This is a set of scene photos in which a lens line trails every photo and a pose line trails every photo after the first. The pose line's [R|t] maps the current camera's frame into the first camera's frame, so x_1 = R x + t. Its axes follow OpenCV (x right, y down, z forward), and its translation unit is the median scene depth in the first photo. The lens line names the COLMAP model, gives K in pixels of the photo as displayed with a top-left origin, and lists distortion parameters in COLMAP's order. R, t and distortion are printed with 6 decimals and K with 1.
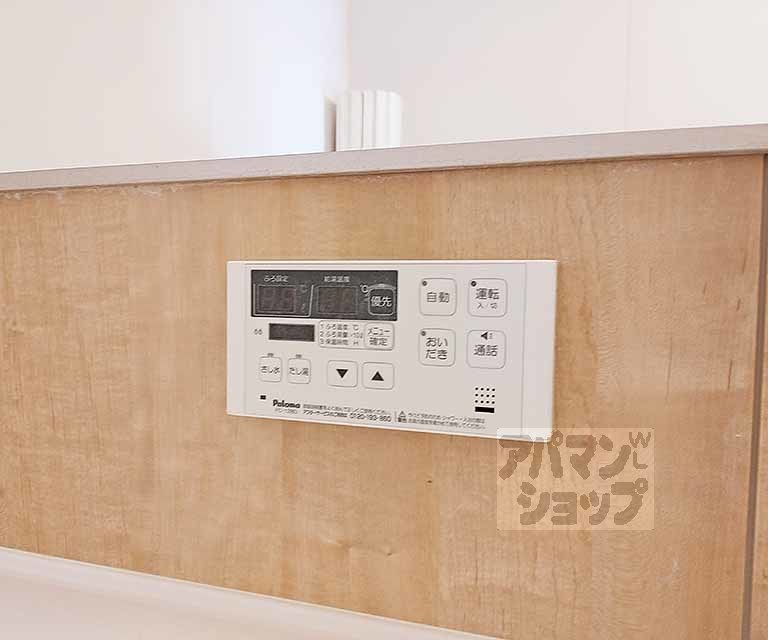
lens RADIAL K [[662.8, 0, 384.0], [0, 662.8, 320.0], [0, 0, 1]] dist [0.008560, 0.000960]
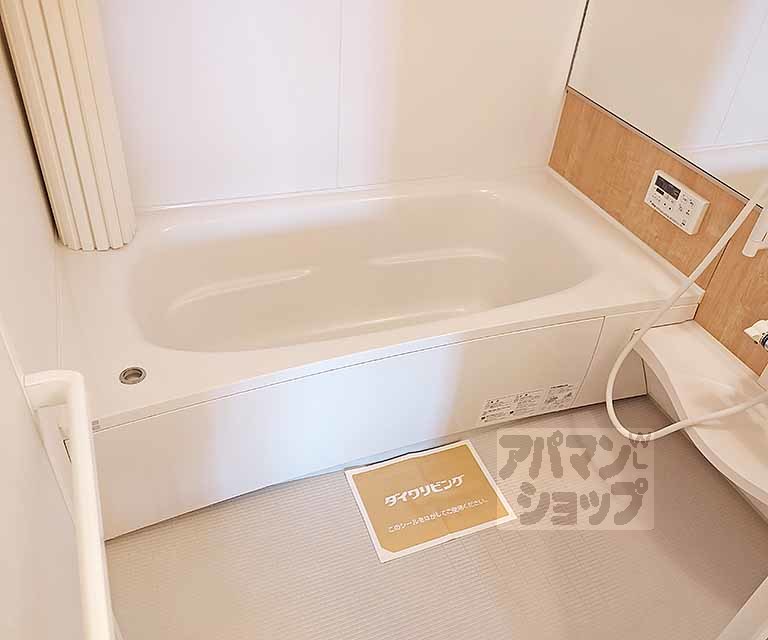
lens RADIAL K [[662.8, 0, 384.0], [0, 662.8, 320.0], [0, 0, 1]] dist [0.008560, 0.000960]
pose [[0.640945, 0.500148, -0.582273, 1.714244], [-0.111806, 0.811317, 0.573815, -1.641722], [0.759400, -0.302682, 0.575929, -3.303533]]
